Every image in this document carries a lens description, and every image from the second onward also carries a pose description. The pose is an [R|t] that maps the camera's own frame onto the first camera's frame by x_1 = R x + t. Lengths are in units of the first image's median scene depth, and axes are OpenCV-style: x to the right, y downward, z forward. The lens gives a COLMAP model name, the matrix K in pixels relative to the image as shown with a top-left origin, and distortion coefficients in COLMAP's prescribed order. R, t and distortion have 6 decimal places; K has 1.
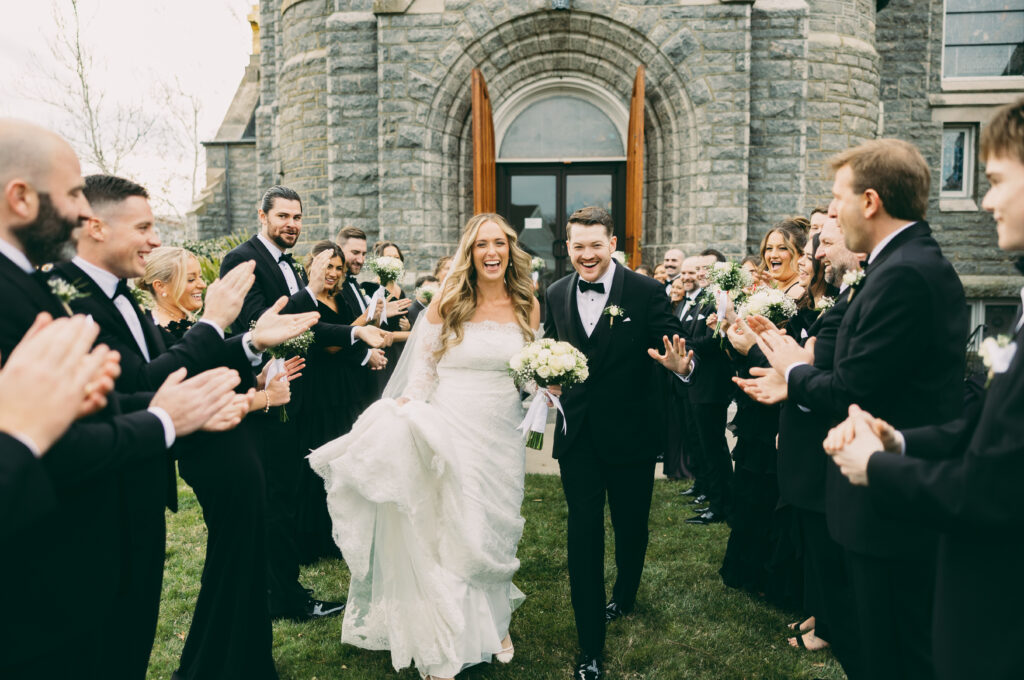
lens RADIAL K [[821.5, 0, 507.8], [0, 821.5, 343.1], [0, 0, 1]] dist [0.005972, -0.000339]
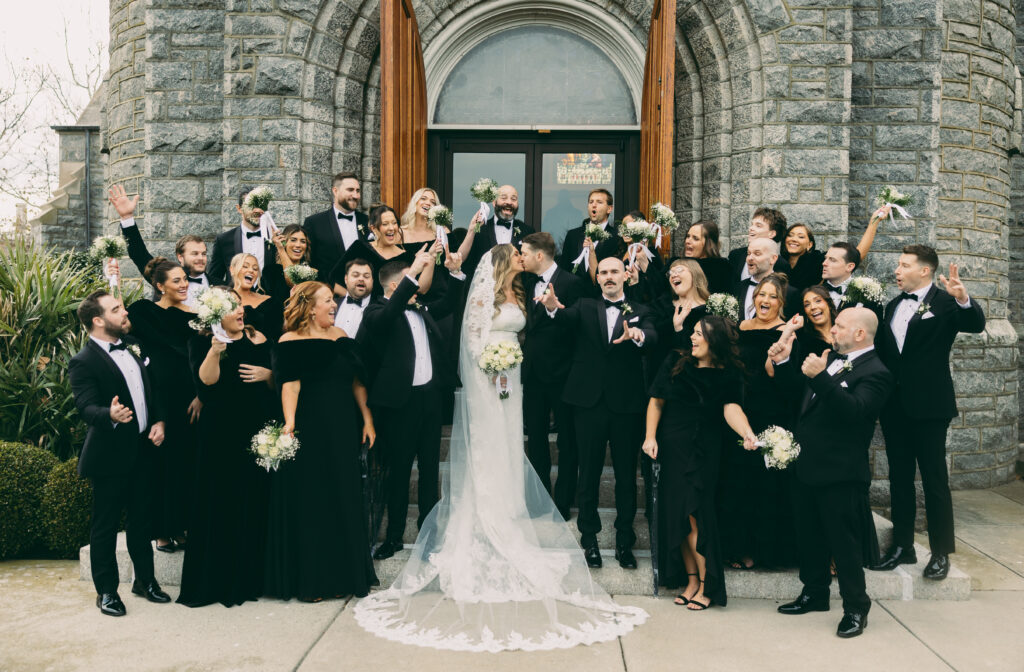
lens RADIAL K [[973.8, 0, 513.3], [0, 973.8, 335.6], [0, 0, 1]] dist [-0.002151, 0.000000]
pose [[0.999130, 0.015442, 0.038730, 0.025038], [-0.013159, 0.998199, -0.058528, -0.026240], [-0.039564, 0.057967, 0.997534, 0.301273]]
